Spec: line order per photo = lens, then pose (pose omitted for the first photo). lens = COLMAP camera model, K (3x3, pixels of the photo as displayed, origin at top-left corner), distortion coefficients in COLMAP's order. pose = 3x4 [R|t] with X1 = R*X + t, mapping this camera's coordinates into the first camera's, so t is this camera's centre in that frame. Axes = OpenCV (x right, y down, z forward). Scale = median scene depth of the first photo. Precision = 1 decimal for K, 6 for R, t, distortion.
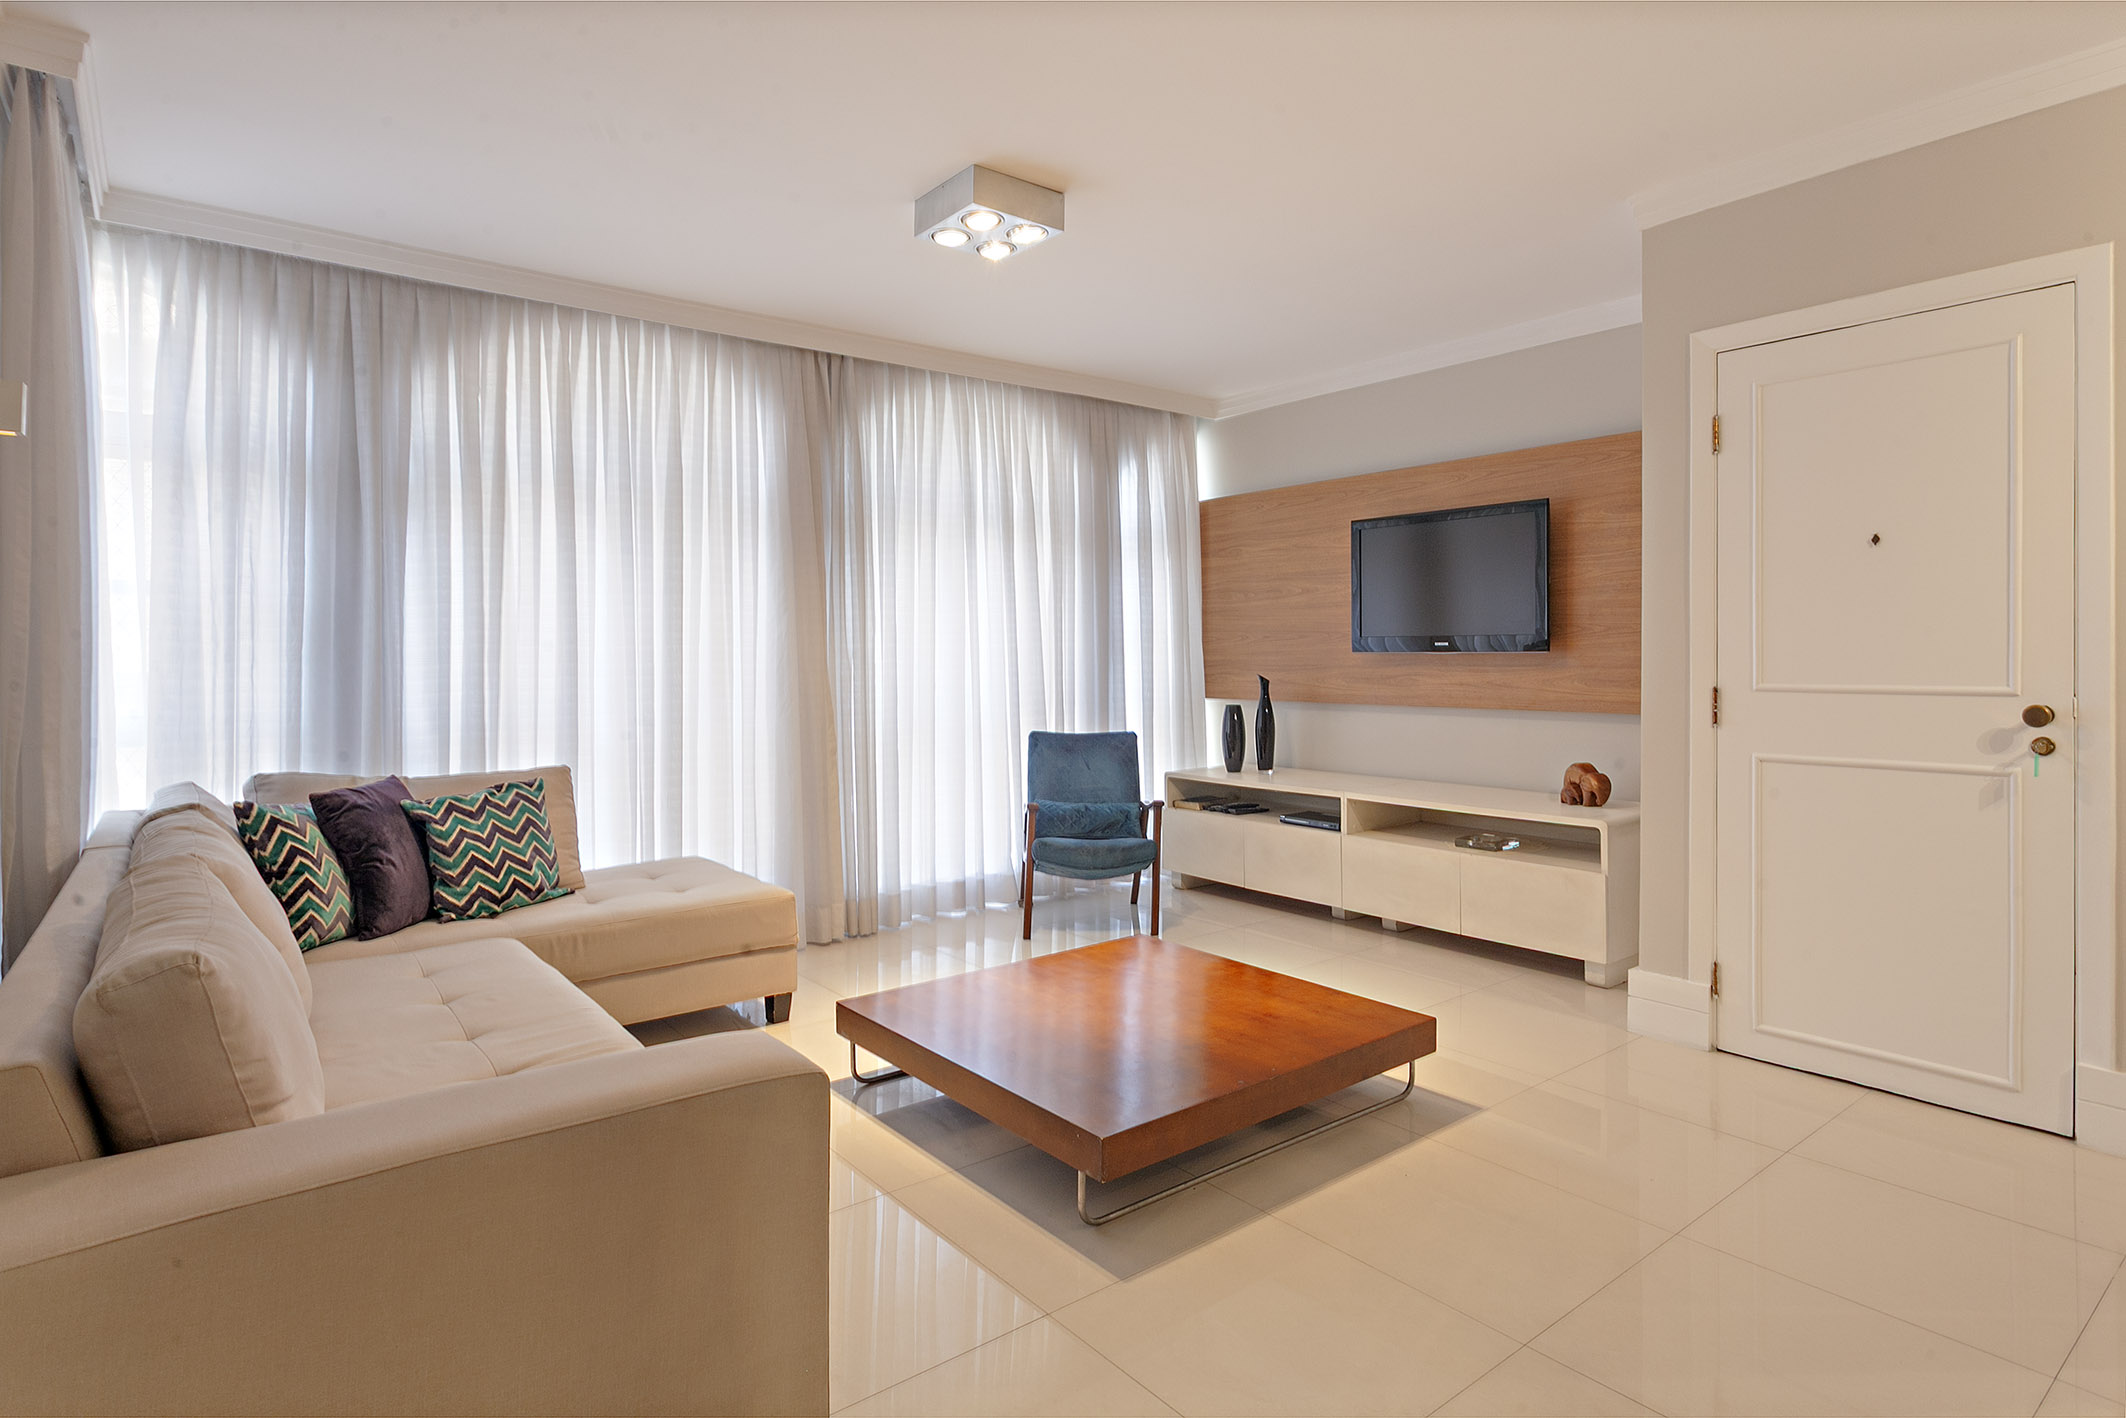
lens RADIAL K [[1224.4, 0, 1060.5], [0, 1224.4, 651.8], [0, 0, 1]] dist [-0.023778, 0.015257]
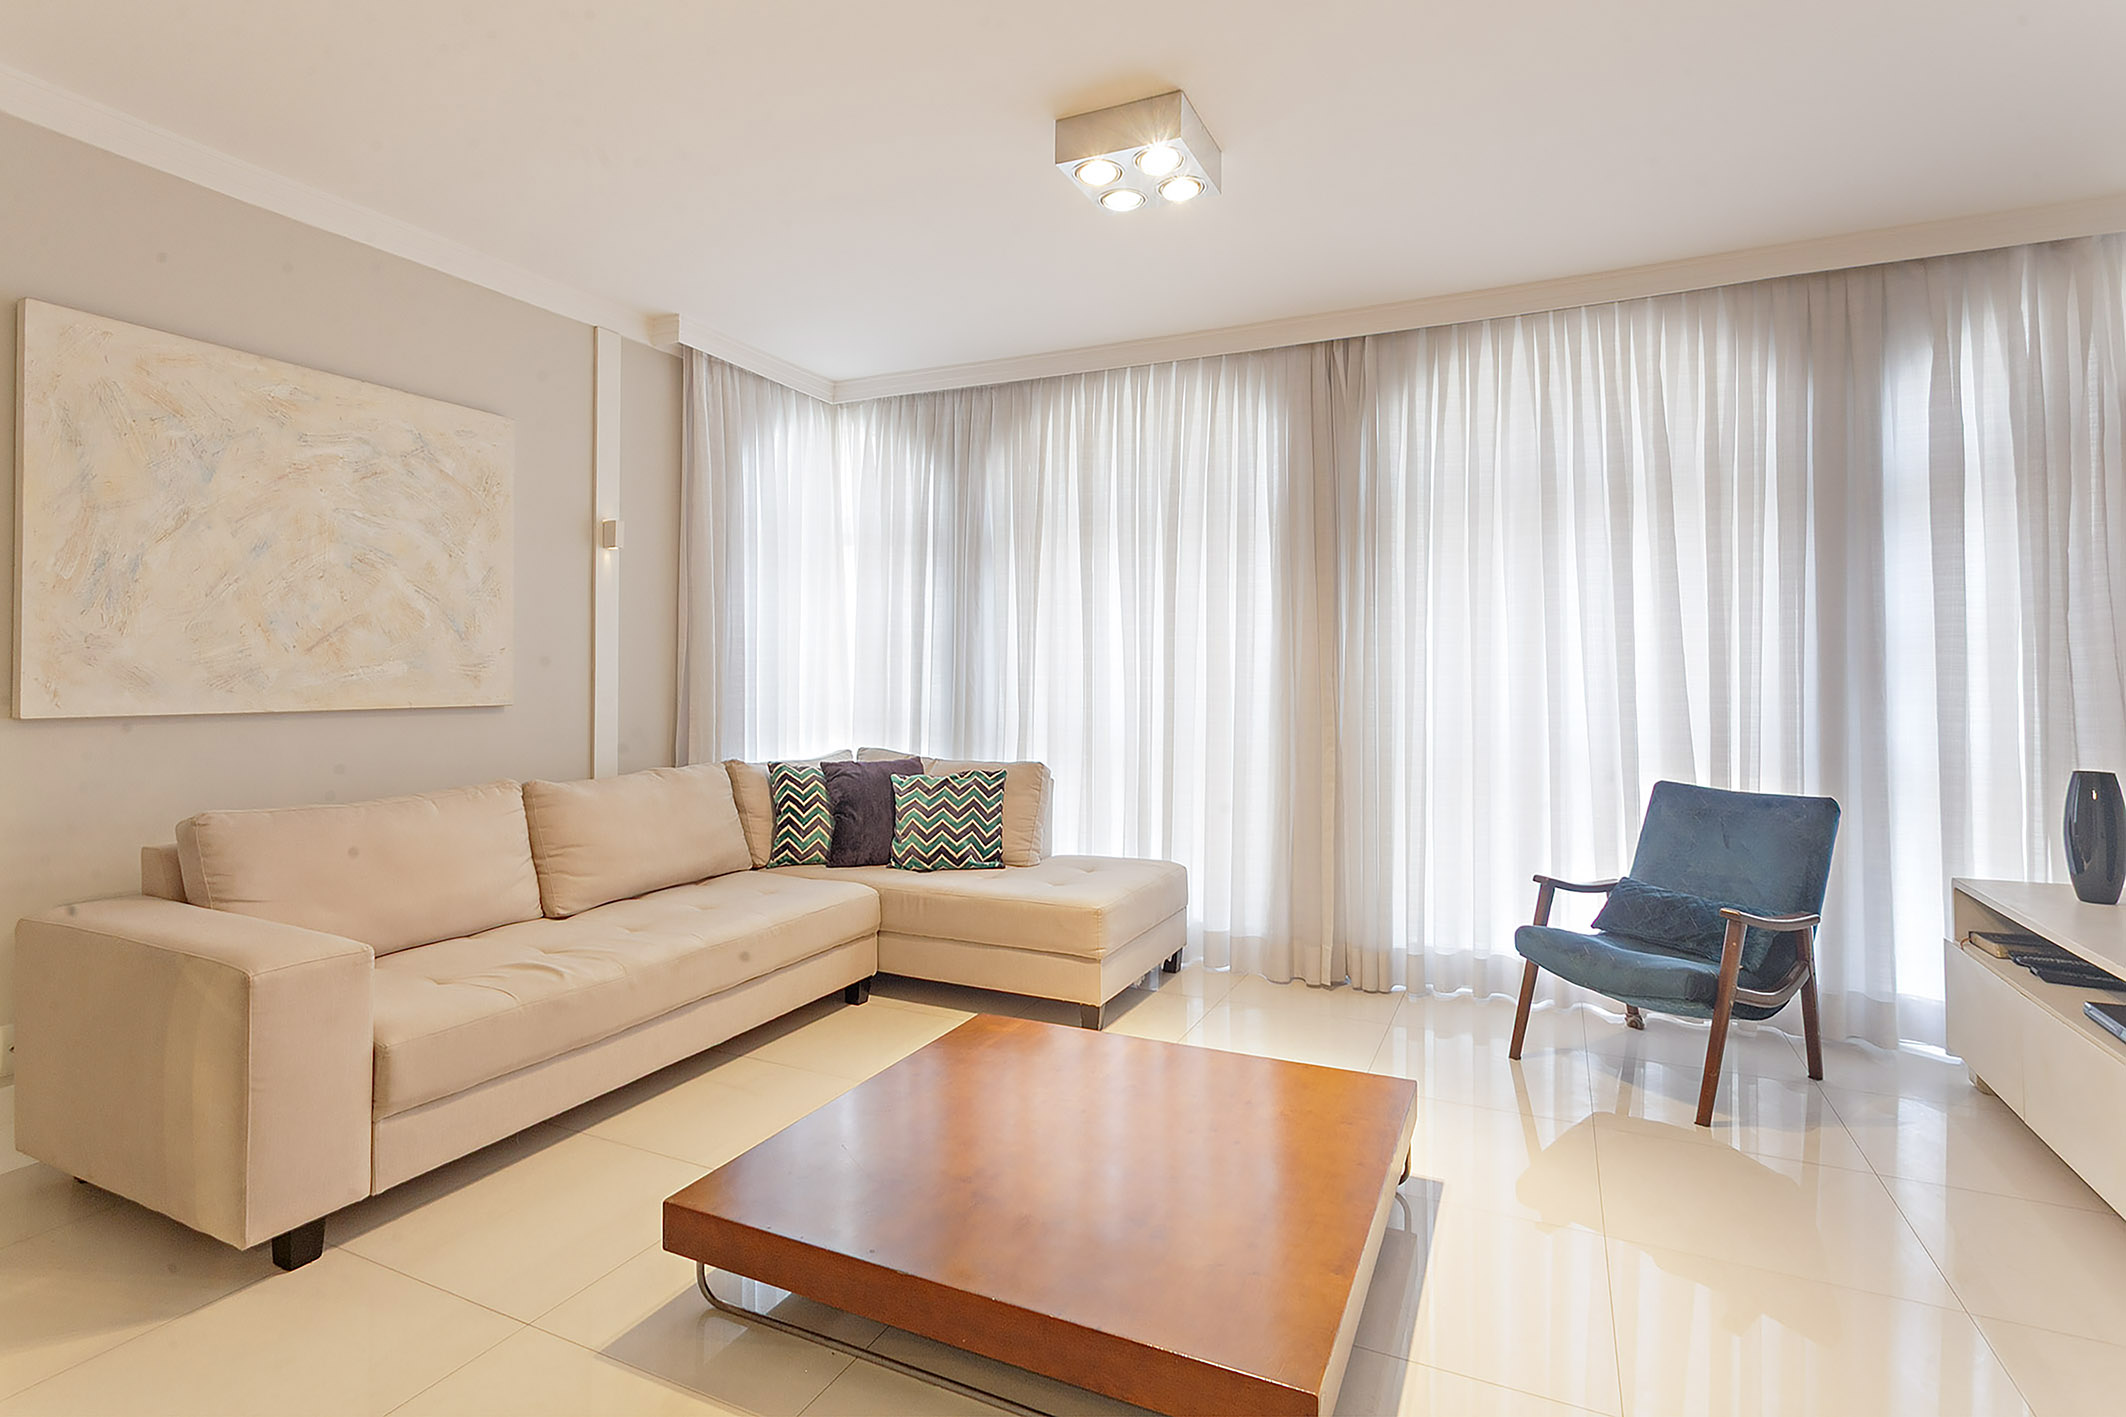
lens RADIAL K [[1051.4, 0, 1056.3], [0, 1051.4, 676.3], [0, 0, 1]] dist [-0.017745, 0.010182]
pose [[0.397244, 0.008708, -0.917672, 0.487501], [-0.003086, 0.999962, 0.008153, 0.000681], [0.917708, -0.000407, 0.397255, 0.547216]]
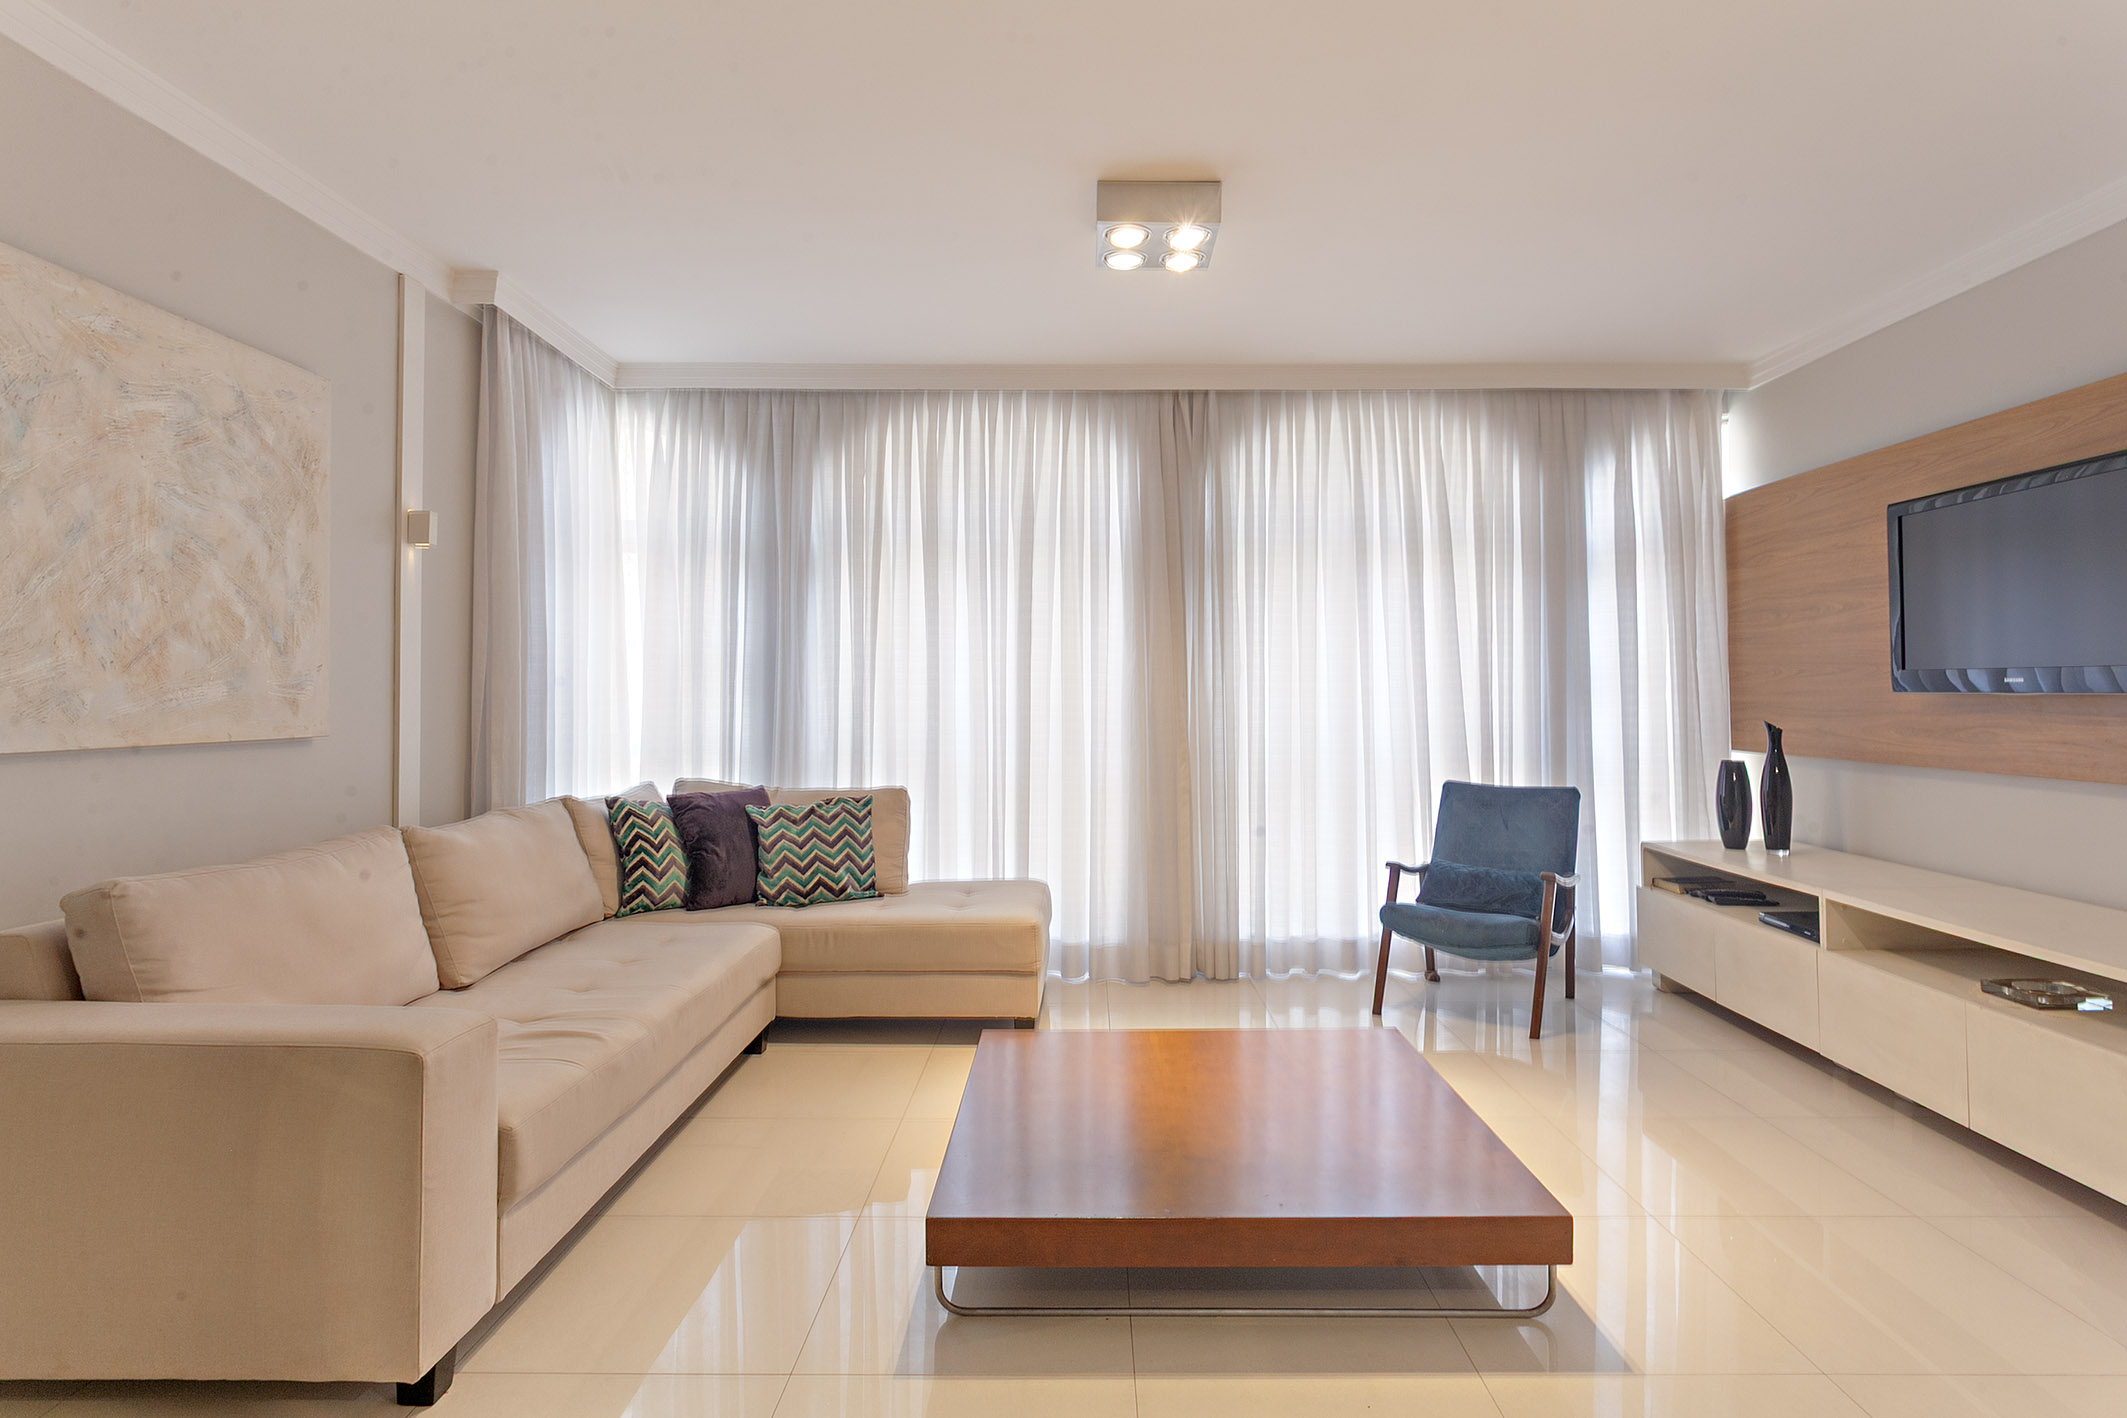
lens RADIAL K [[1167.9, 0, 1041.9], [0, 1167.9, 687.4], [0, 0, 1]] dist [-0.016002, 0.002318]
pose [[0.754308, 0.000221, -0.656520, 0.381719], [-0.002769, 0.999992, -0.002845, 0.001235], [0.656515, 0.003963, 0.754303, 0.224190]]
